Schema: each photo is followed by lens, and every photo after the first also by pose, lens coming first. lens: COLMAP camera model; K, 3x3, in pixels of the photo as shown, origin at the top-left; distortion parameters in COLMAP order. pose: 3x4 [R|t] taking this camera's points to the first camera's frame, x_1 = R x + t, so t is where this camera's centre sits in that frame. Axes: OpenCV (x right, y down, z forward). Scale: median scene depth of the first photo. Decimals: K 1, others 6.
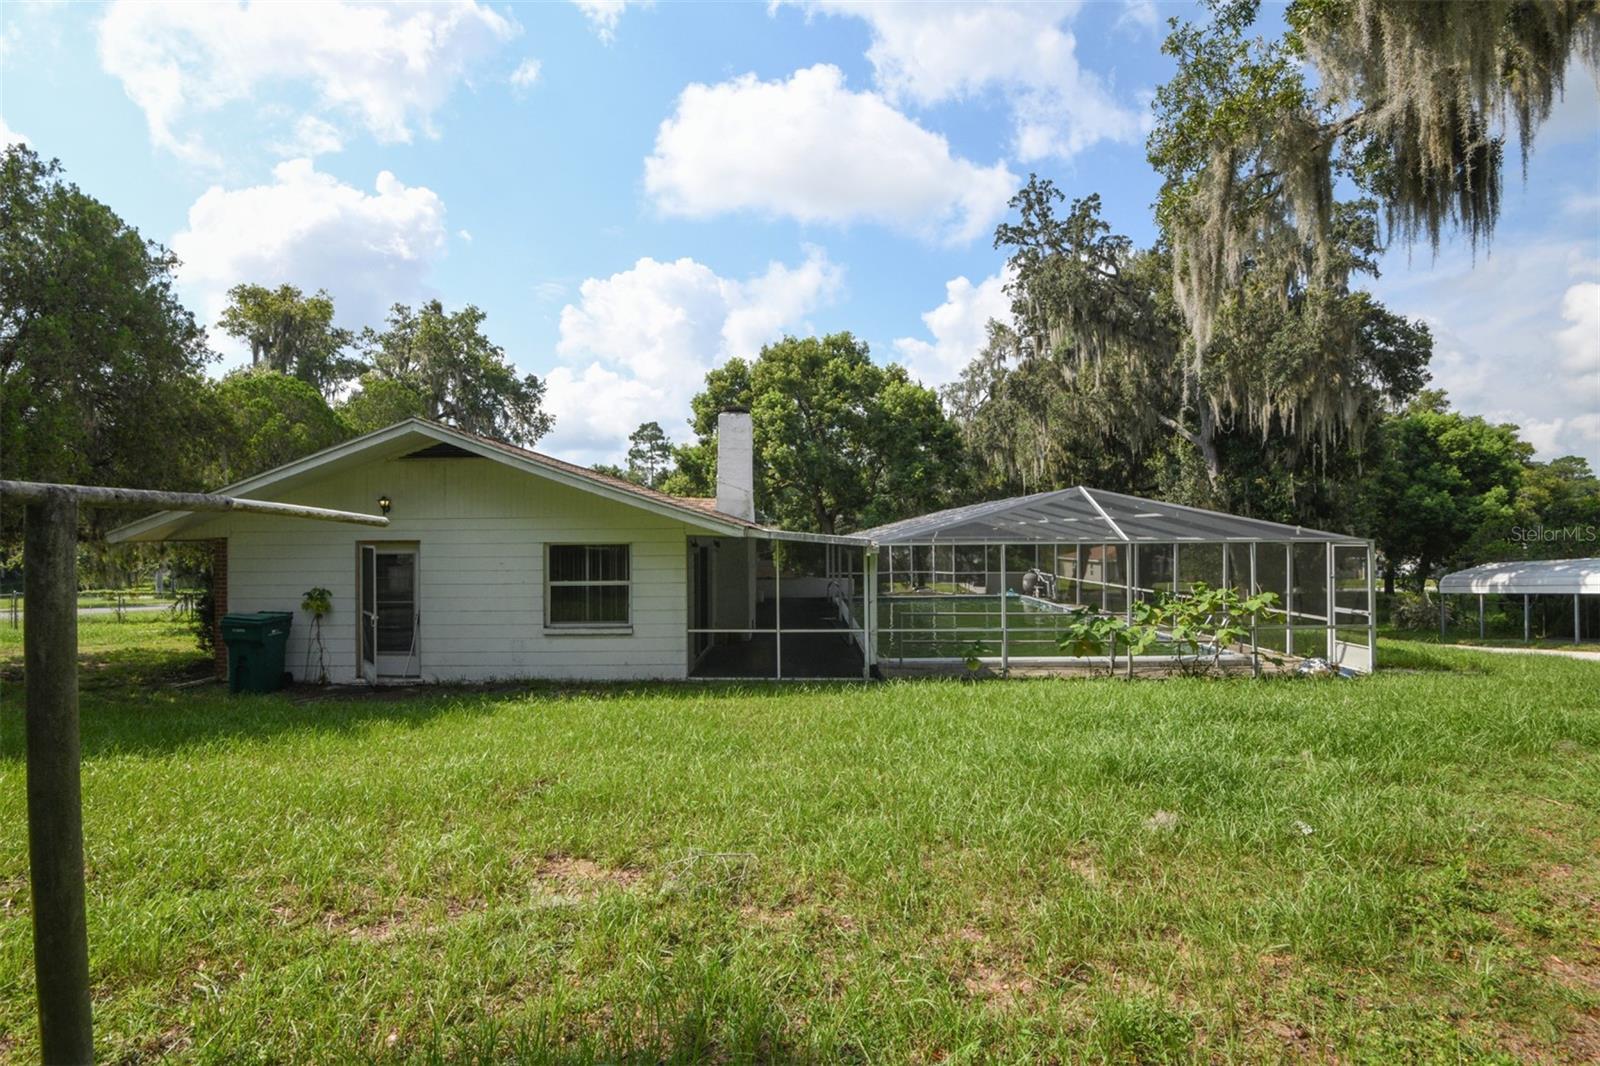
lens RADIAL K [[726.2, 0, 801.6], [0, 726.2, 538.3], [0, 0, 1]] dist [-0.037171, -0.004011]
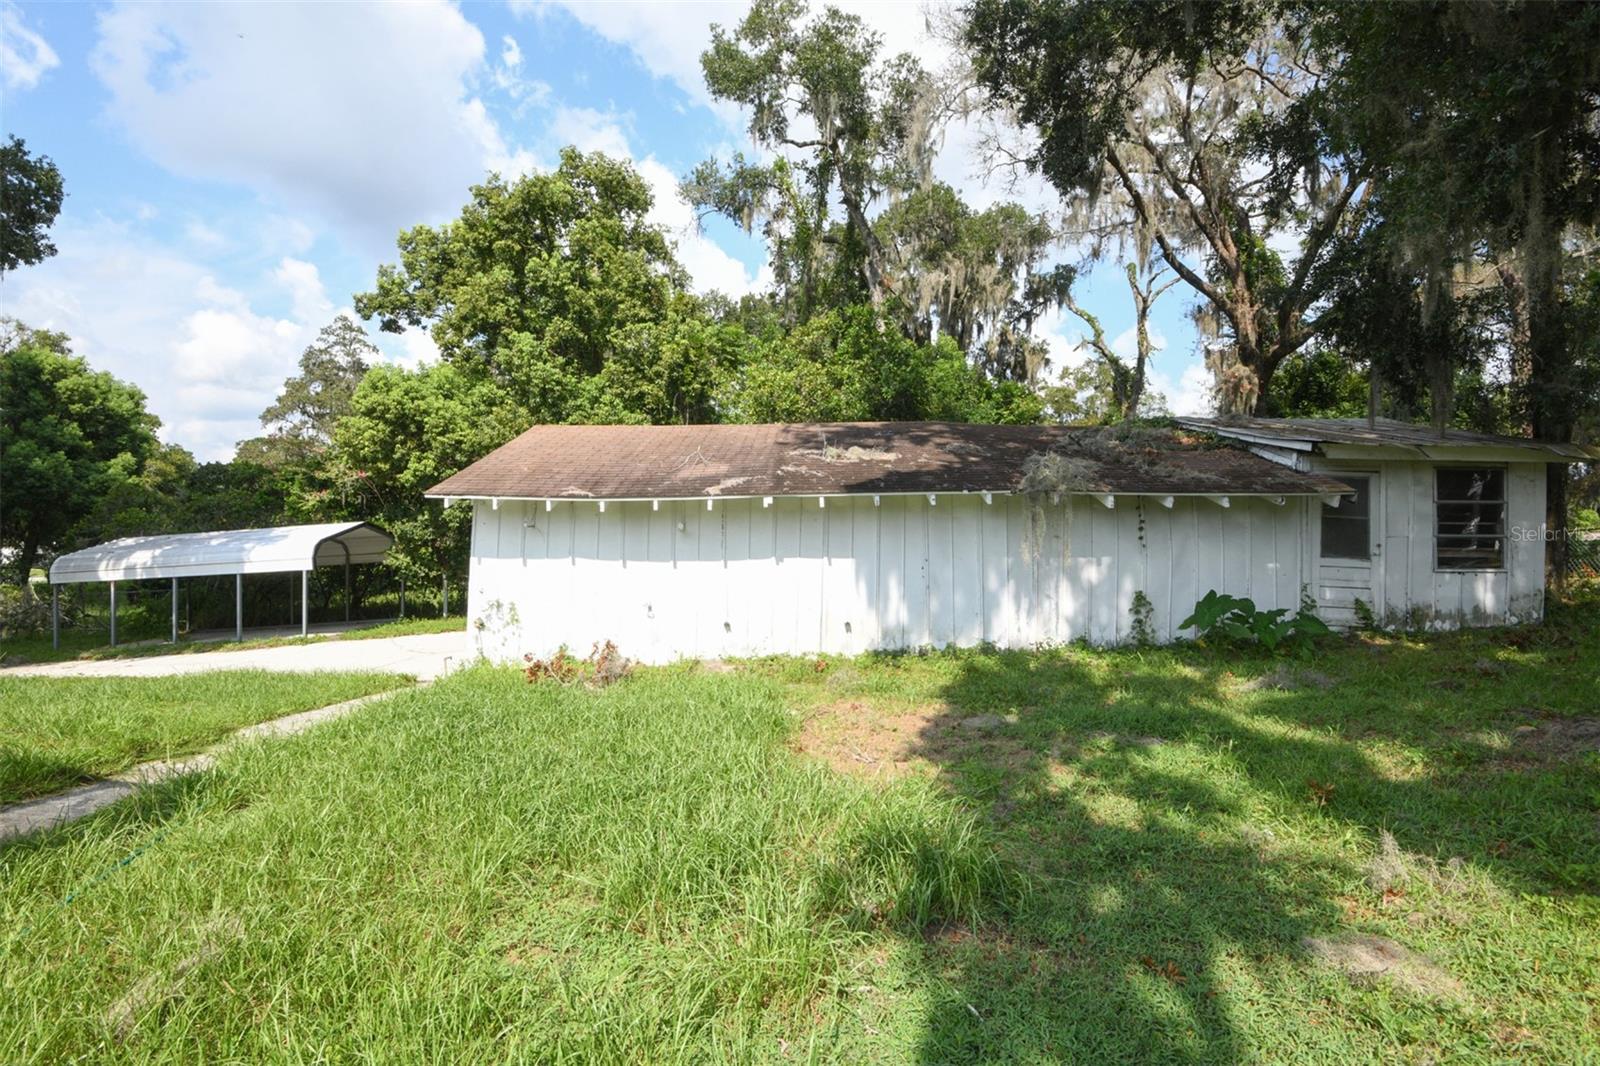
lens RADIAL K [[726.2, 0, 756.2], [0, 726.2, 519.6], [0, 0, 1]] dist [-0.037171, -0.004011]
pose [[0.039003, 0.023169, 0.998970, 0.170785], [-0.013638, 0.999650, -0.022652, 0.014737], [-0.999146, -0.012741, 0.039306, 0.189945]]
